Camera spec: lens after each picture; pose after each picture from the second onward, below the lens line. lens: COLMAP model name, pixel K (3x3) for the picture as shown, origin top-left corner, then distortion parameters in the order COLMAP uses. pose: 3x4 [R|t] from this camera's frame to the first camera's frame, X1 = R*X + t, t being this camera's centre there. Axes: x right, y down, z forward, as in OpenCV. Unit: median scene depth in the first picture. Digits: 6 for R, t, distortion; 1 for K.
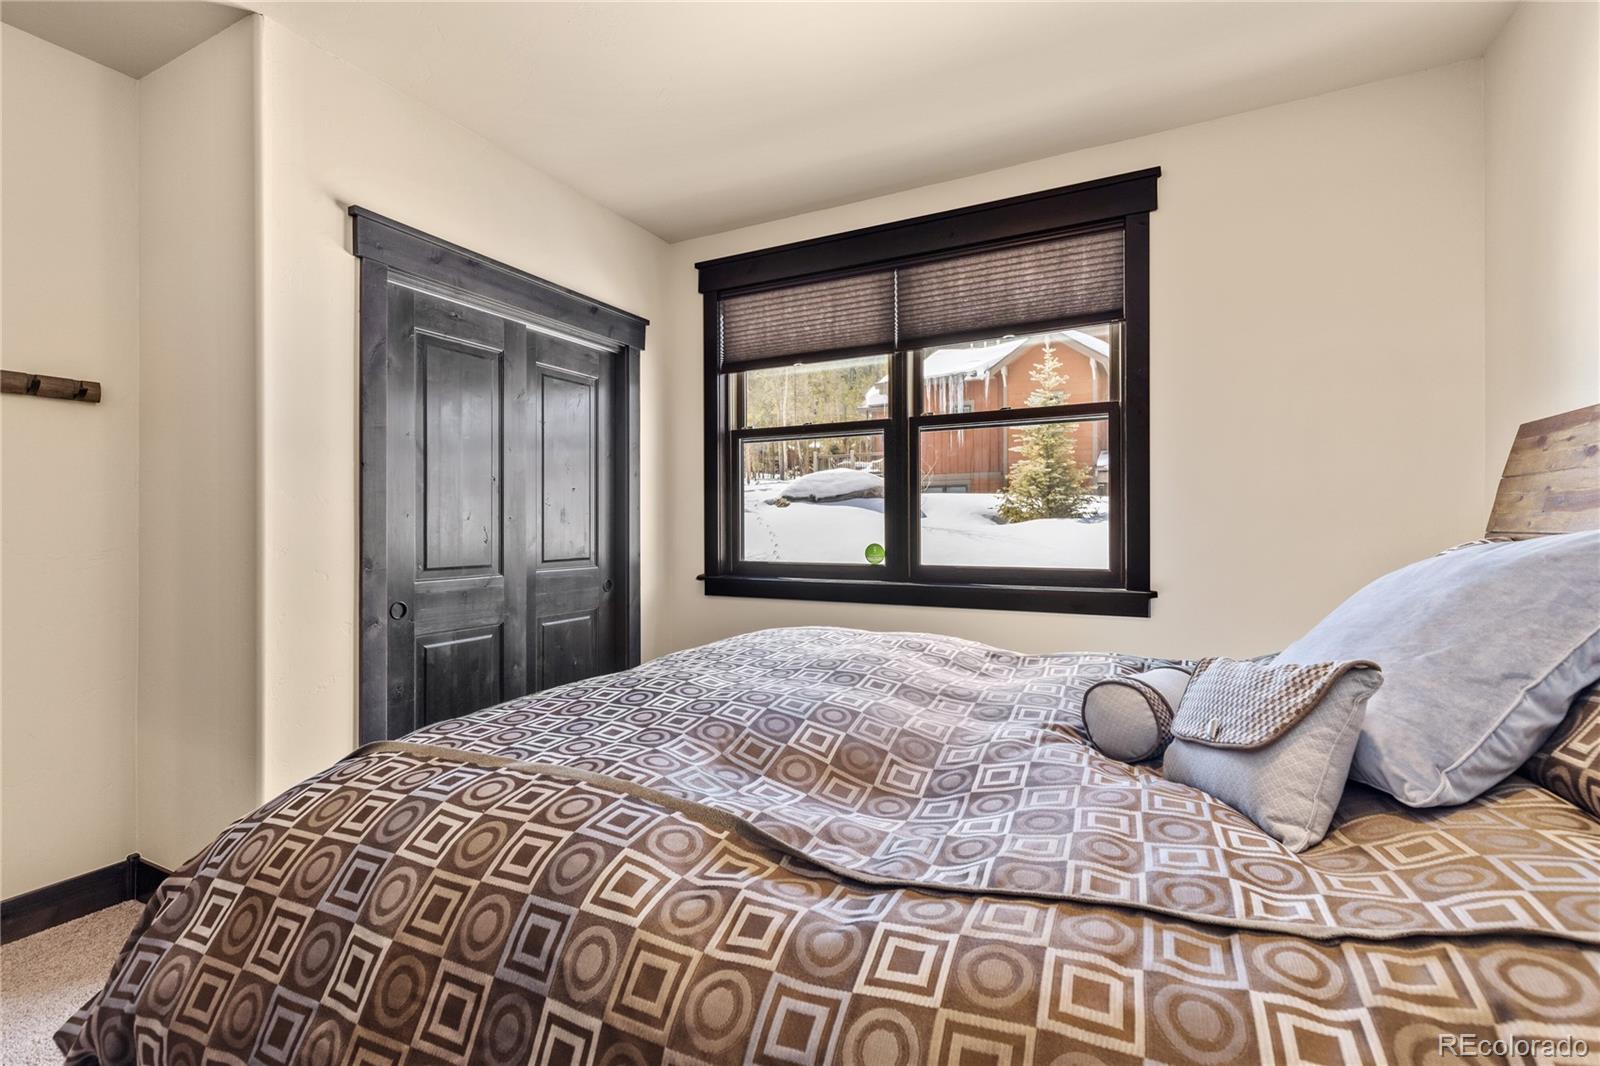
lens RADIAL K [[714.8, 0, 802.4], [0, 714.8, 525.0], [0, 0, 1]] dist [0.006035, 0.000023]
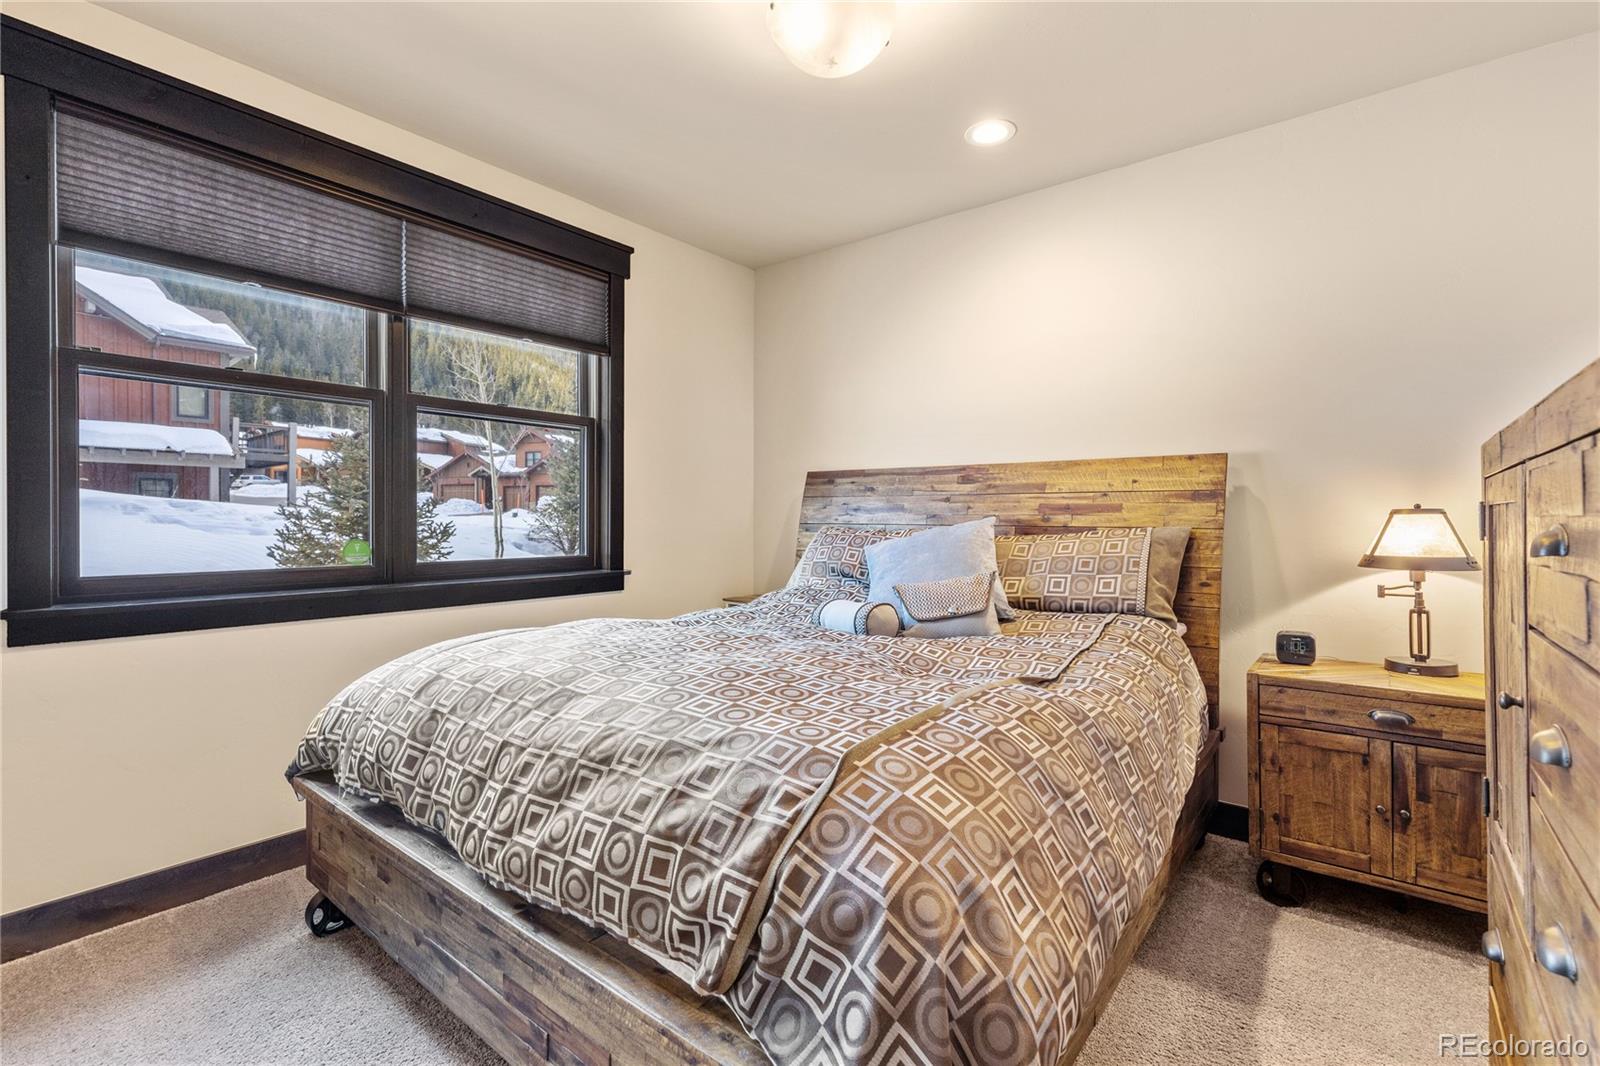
lens RADIAL K [[714.8, 0, 802.4], [0, 714.8, 525.0], [0, 0, 1]] dist [0.006035, 0.000023]
pose [[0.211726, -0.000942, 0.977329, -0.667908], [-0.005754, 0.999981, 0.002211, 0.005084], [-0.977312, -0.006092, 0.211716, 0.384882]]
